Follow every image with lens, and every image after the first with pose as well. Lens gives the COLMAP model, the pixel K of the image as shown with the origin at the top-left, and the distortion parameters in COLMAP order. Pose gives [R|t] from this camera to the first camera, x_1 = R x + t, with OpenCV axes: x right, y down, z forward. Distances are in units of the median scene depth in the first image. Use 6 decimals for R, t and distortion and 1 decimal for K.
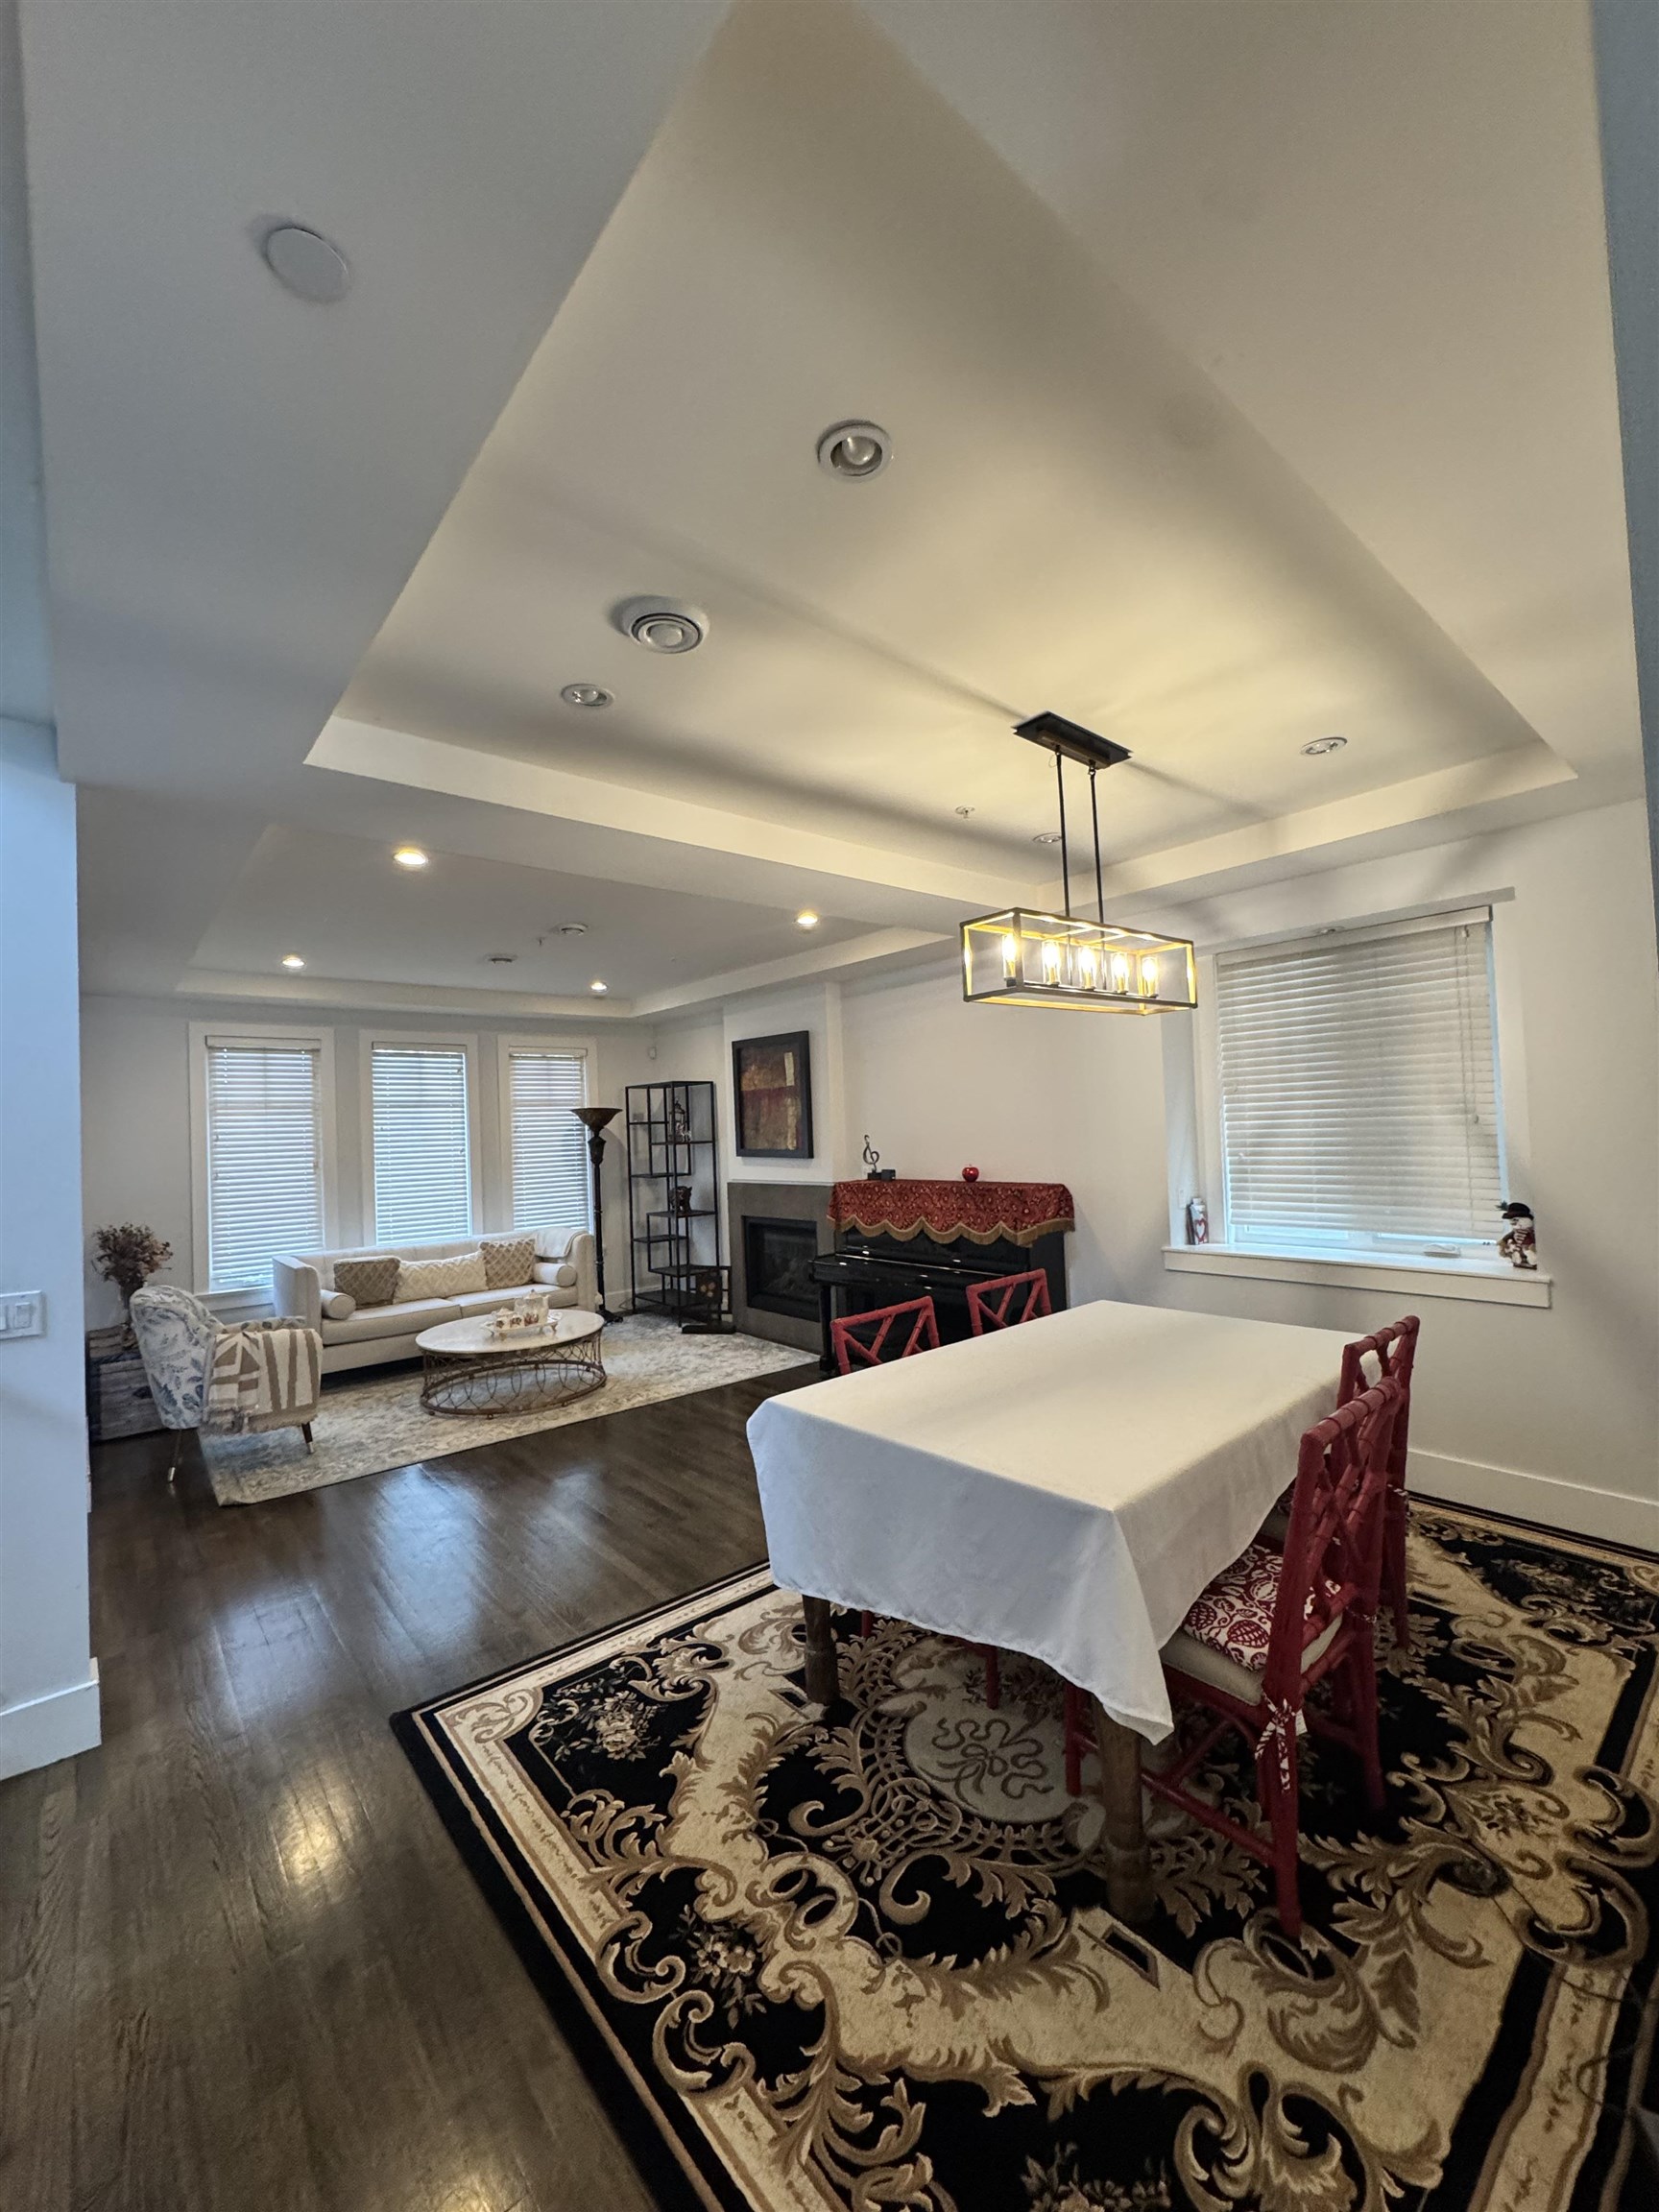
lens RADIAL K [[880.4, 0, 829.5], [0, 880.4, 1106.0], [0, 0, 1]] dist [-0.007448, 0.000287]
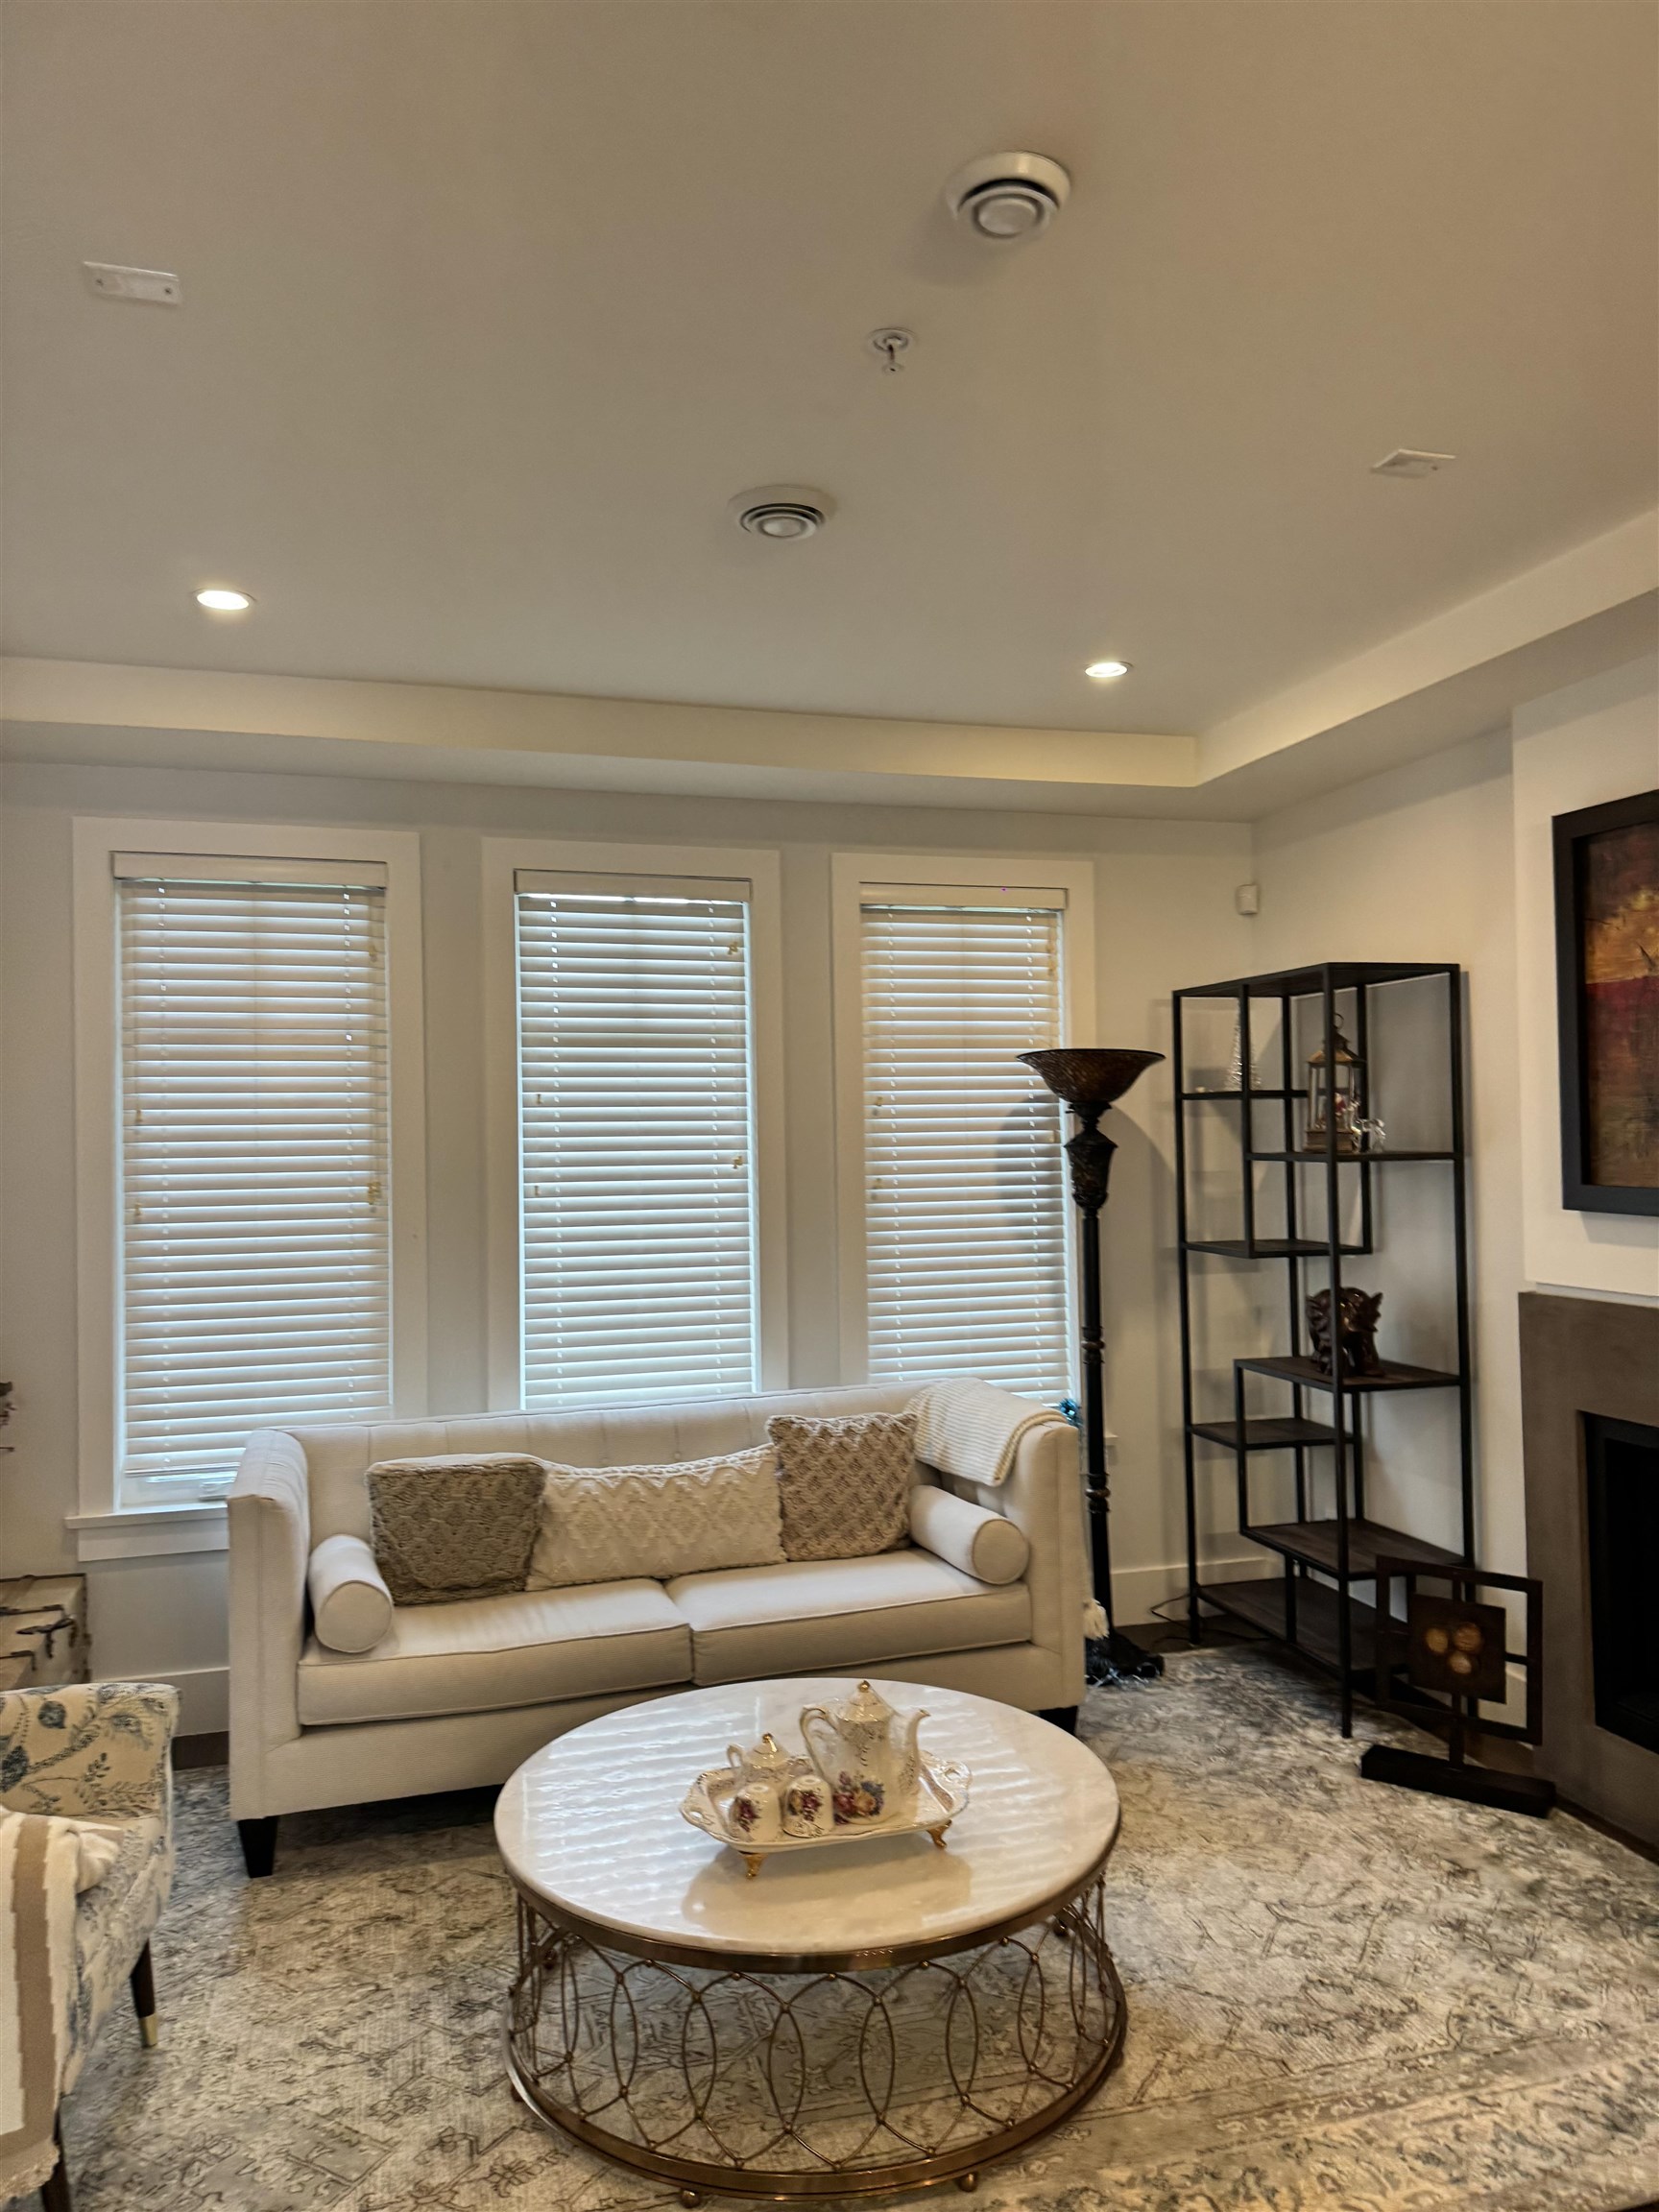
lens RADIAL K [[1557.0, 0, 827.9], [0, 1557.0, 1100.1], [0, 0, 1]] dist [0.051551, -0.056262]
pose [[0.912185, 0.012625, -0.409585, -0.113188], [-0.007499, 0.999872, 0.014118, 0.015244], [0.409711, -0.009806, 0.912163, 0.416137]]
